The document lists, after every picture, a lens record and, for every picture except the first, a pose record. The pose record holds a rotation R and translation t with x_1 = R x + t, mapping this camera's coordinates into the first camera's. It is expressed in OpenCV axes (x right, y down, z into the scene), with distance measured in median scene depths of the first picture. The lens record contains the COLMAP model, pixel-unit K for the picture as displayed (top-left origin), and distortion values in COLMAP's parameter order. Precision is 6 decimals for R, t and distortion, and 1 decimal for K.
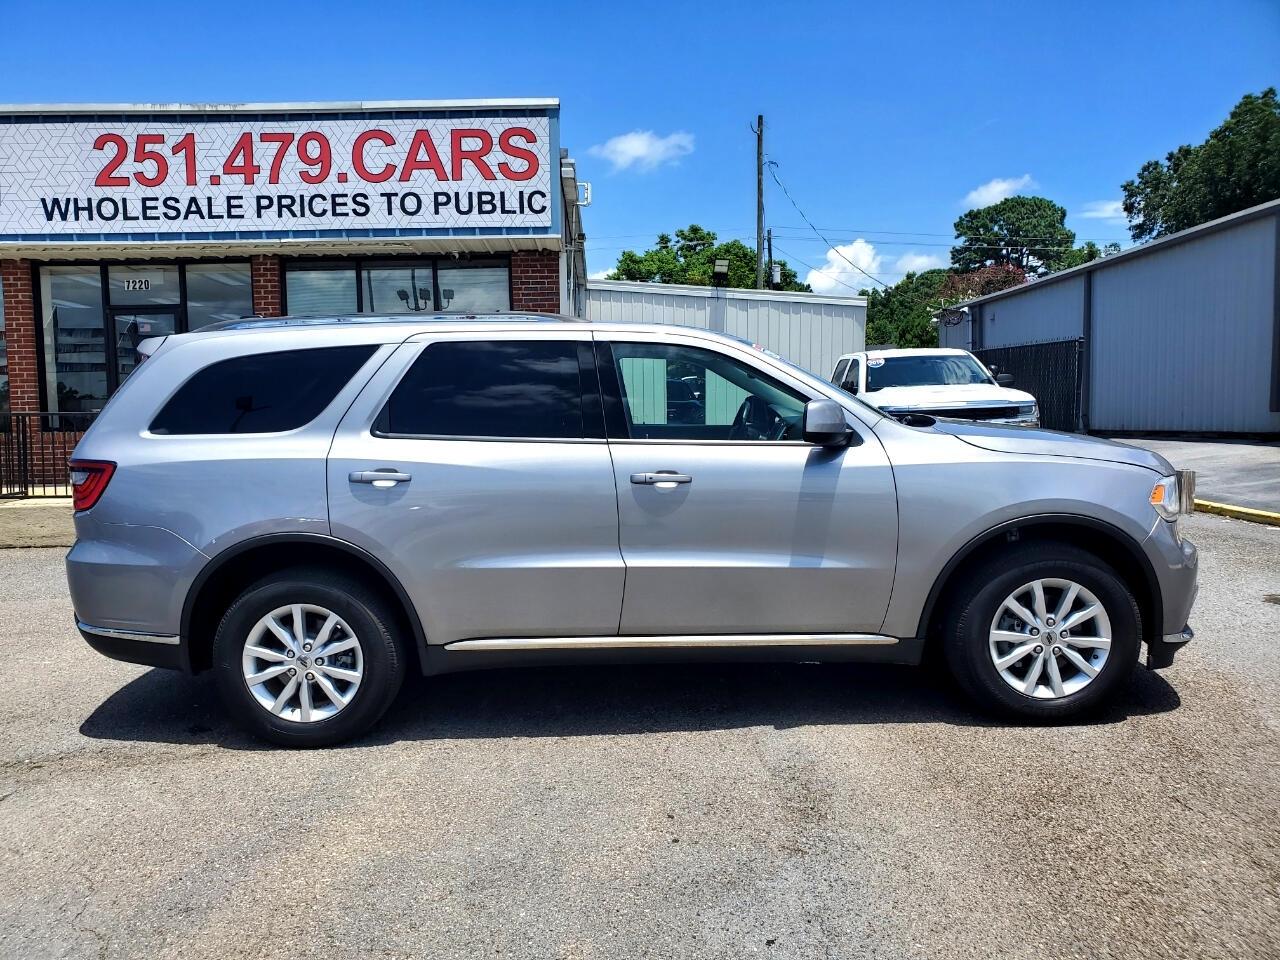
lens RADIAL K [[1021.3, 0, 637.2], [0, 1021.3, 482.4], [0, 0, 1]] dist [0.004128, 0.031109]
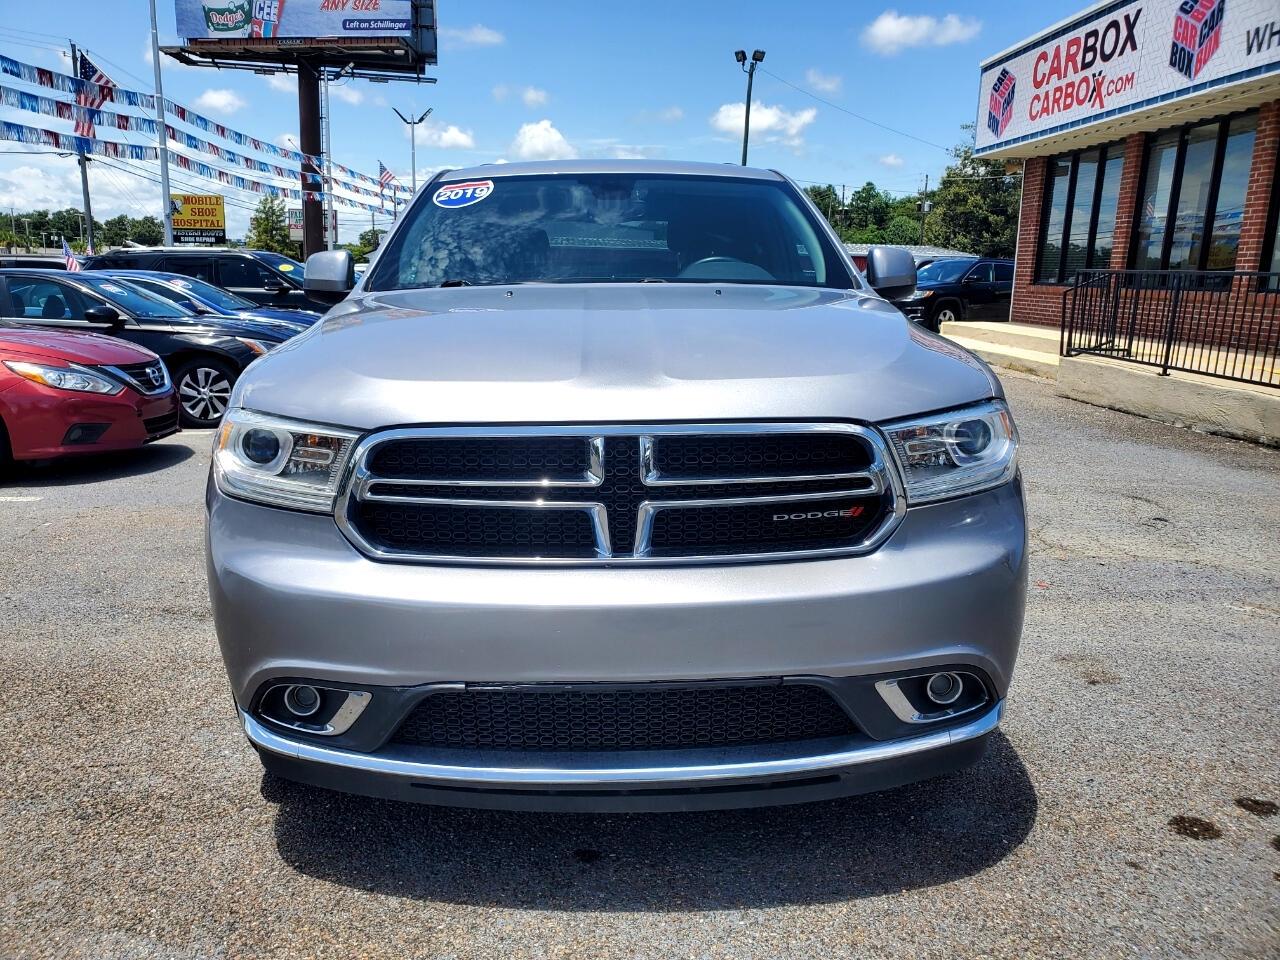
lens RADIAL K [[1045.3, 0, 591.1], [0, 1045.3, 462.4], [0, 0, 1]] dist [-0.007069, 0.009310]
pose [[0.072310, 0.210509, -0.974914, 0.097610], [-0.099816, 0.974093, 0.202928, -0.009774], [0.992375, 0.082638, 0.091449, 0.104037]]
